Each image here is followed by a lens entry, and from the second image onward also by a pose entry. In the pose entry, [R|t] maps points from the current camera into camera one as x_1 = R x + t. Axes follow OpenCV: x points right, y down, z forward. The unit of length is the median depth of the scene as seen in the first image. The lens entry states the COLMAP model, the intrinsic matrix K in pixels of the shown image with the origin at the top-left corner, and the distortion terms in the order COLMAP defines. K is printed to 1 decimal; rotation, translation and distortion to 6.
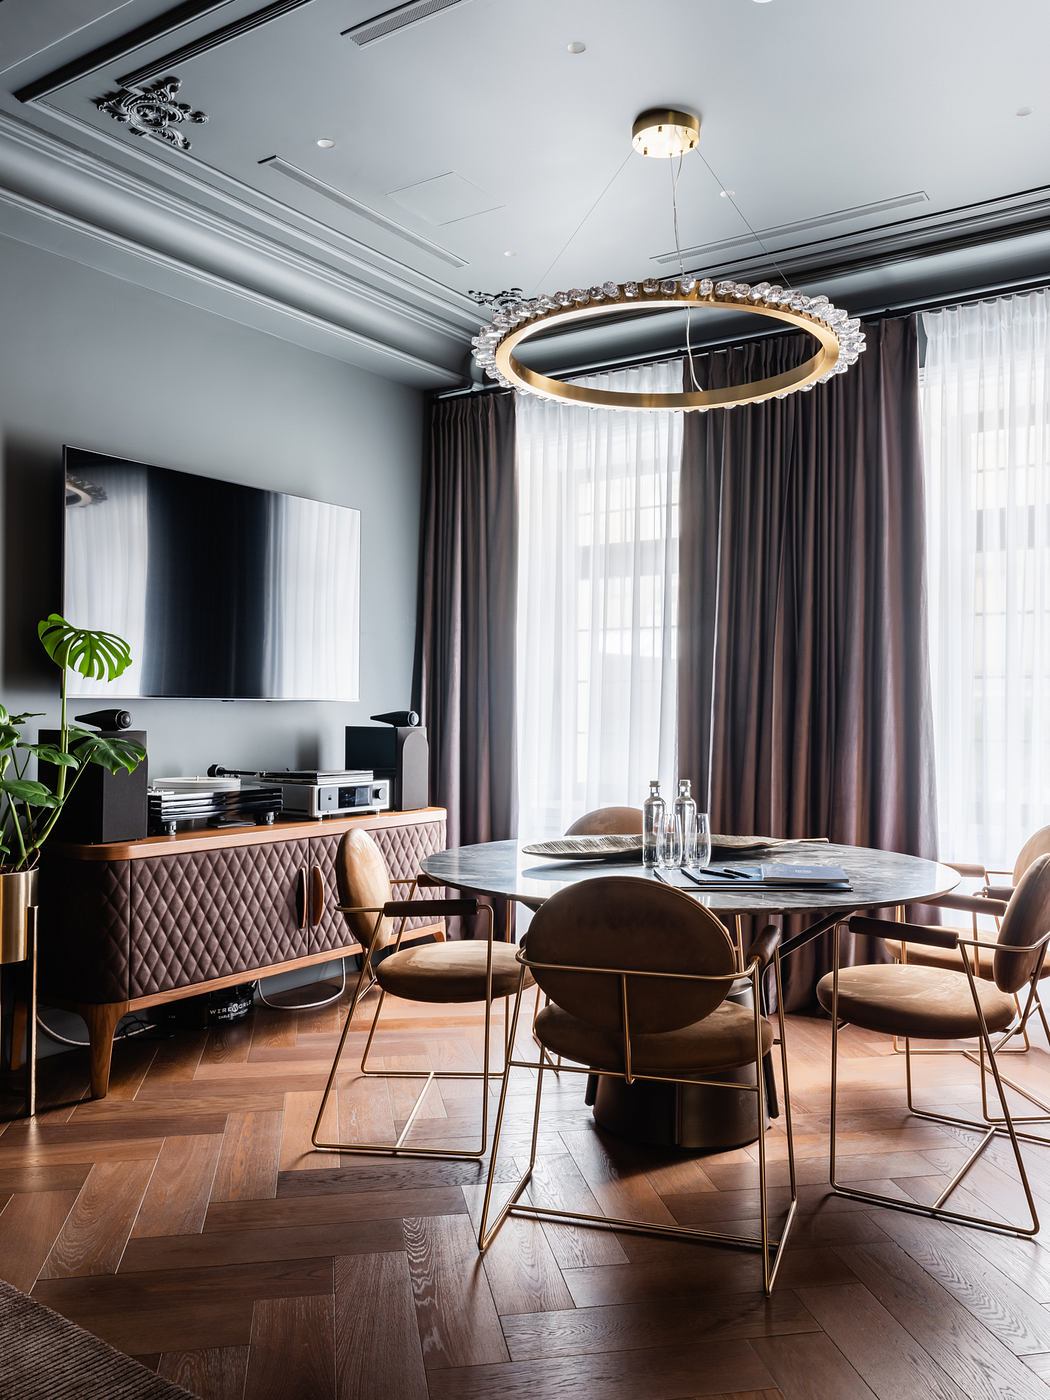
lens RADIAL K [[1128.5, 0, 525.0], [0, 1128.5, 700.0], [0, 0, 1]] dist [-0.006278, 0.052256]
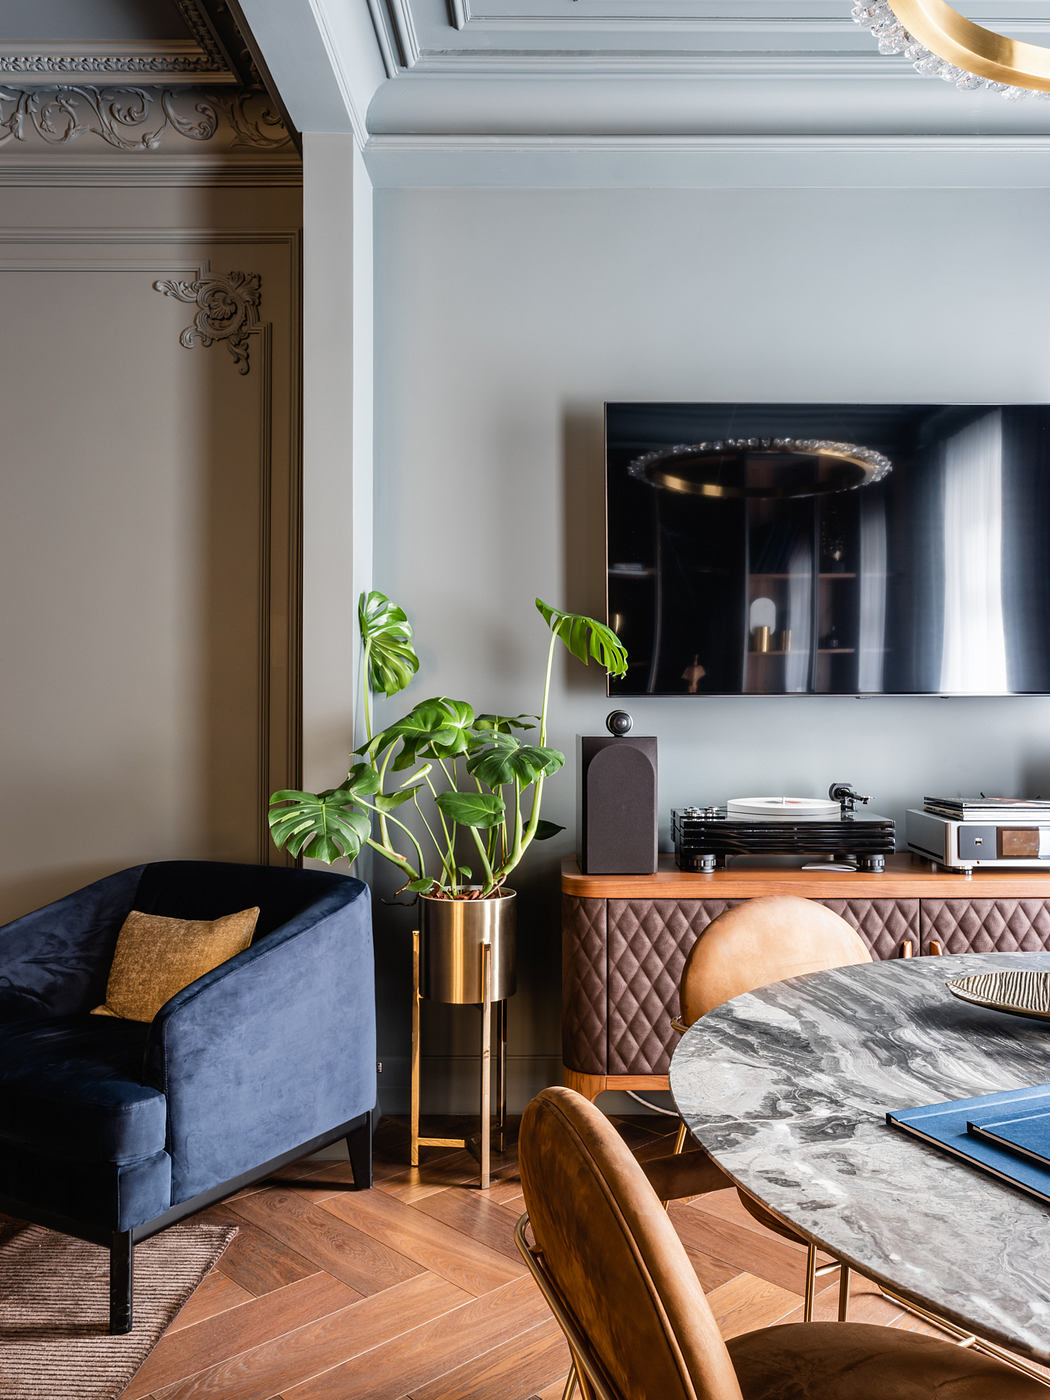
lens RADIAL K [[1128.5, 0, 525.0], [0, 1128.5, 700.0], [0, 0, 1]] dist [-0.006278, 0.052256]
pose [[0.560206, -0.024520, -0.827990, 0.240483], [0.014995, 0.999698, -0.019459, 0.013640], [0.828218, -0.001515, 0.560405, 0.433129]]
